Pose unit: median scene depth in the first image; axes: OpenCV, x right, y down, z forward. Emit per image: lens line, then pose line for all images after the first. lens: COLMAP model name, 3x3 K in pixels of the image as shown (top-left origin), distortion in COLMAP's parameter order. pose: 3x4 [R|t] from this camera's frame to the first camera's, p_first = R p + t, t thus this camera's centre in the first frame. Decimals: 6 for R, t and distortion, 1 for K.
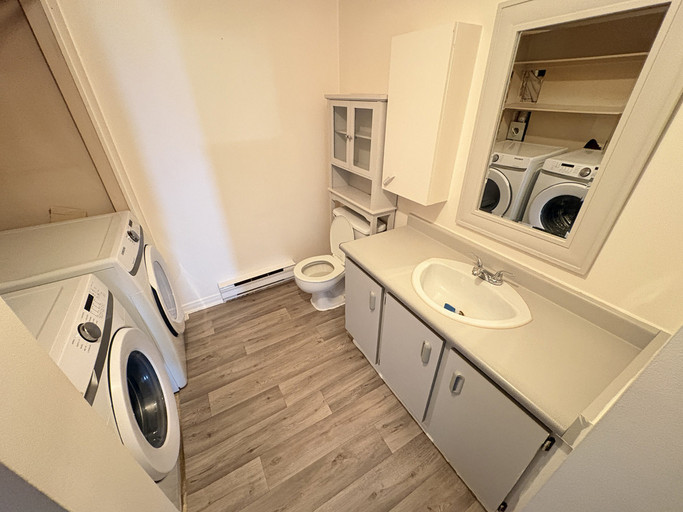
lens RADIAL K [[272.0, 0, 340.5], [0, 272.0, 253.7], [0, 0, 1]] dist [-0.001105, 0.000647]
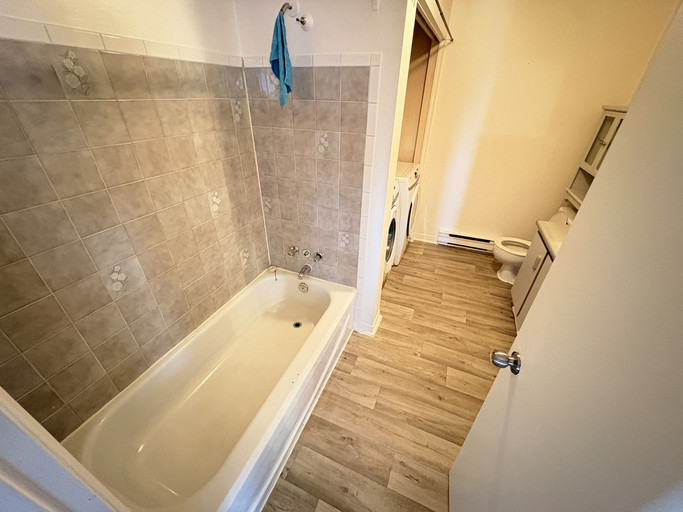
lens RADIAL K [[272.0, 0, 339.6], [0, 272.0, 255.7], [0, 0, 1]] dist [-0.001105, 0.000647]
pose [[0.603683, 0.430441, -0.671034, 0.308231], [-0.430381, 0.884482, 0.180175, 0.242525], [0.671073, 0.180032, 0.719201, -0.447546]]
